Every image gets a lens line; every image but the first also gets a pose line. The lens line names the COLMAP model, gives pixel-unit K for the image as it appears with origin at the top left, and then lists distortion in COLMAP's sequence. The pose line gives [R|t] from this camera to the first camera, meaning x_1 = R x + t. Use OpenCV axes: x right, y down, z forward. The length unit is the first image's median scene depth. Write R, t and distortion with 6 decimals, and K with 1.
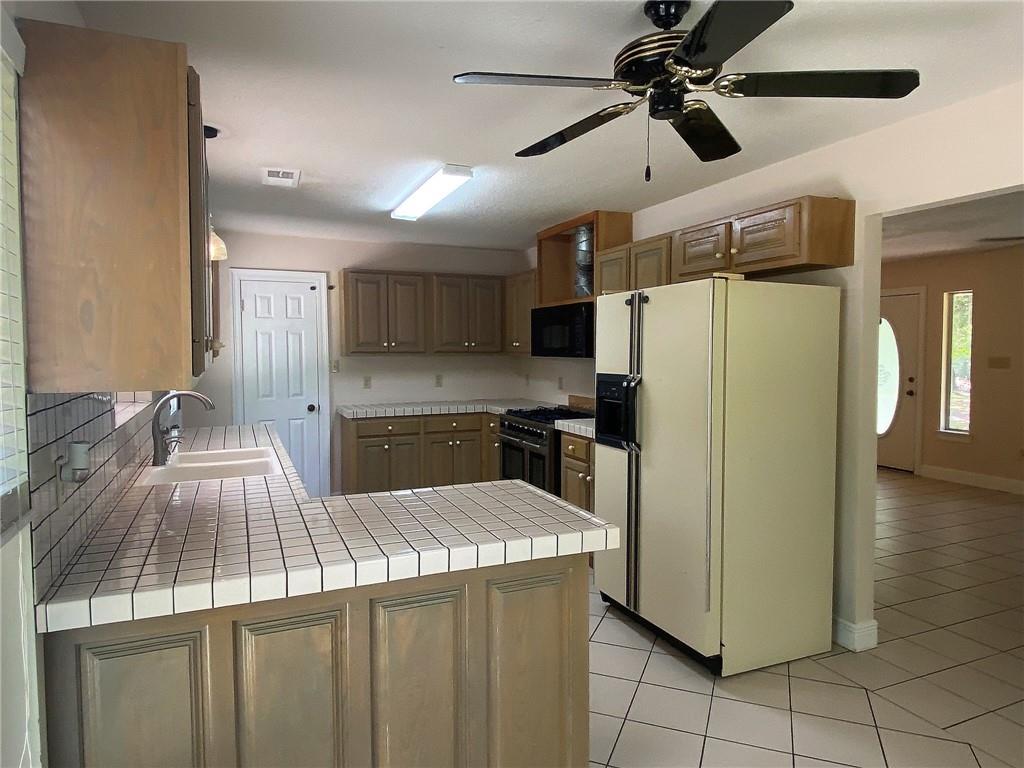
lens RADIAL K [[642.5, 0, 508.6], [0, 642.5, 377.4], [0, 0, 1]] dist [0.006401, -0.000092]
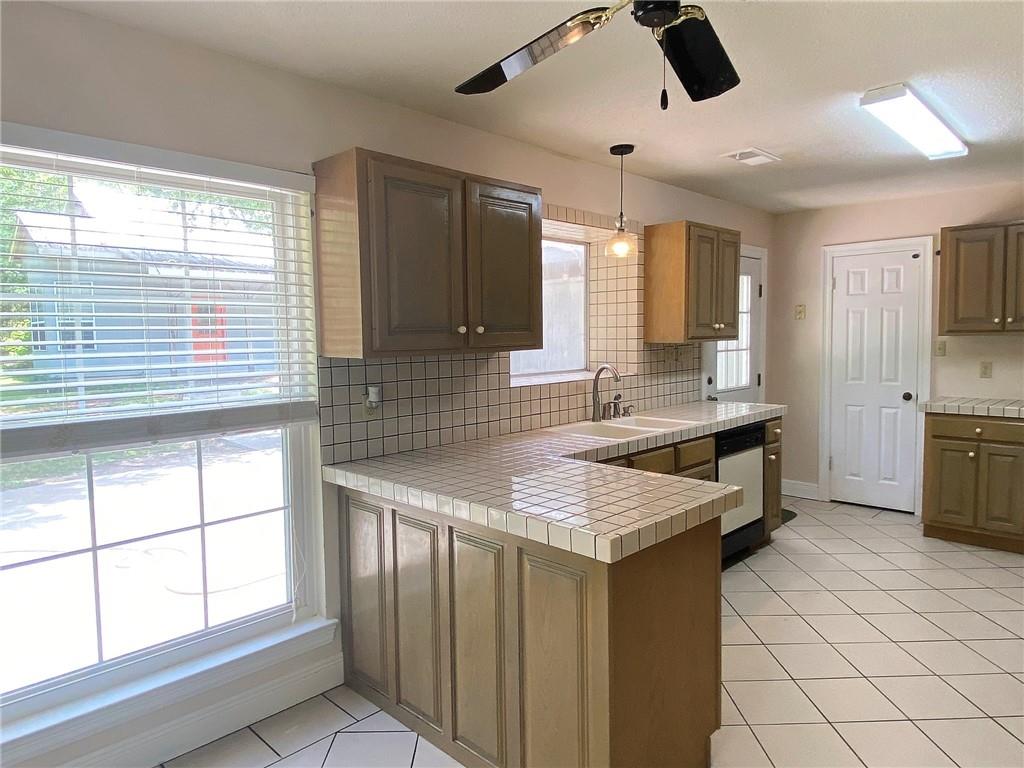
lens RADIAL K [[642.5, 0, 508.6], [0, 642.5, 377.4], [0, 0, 1]] dist [0.006401, -0.000092]
pose [[0.371990, 0.059481, -0.926329, 0.304778], [-0.029895, 0.998195, 0.052090, -0.007231], [0.927755, 0.008316, 0.373096, 0.189557]]
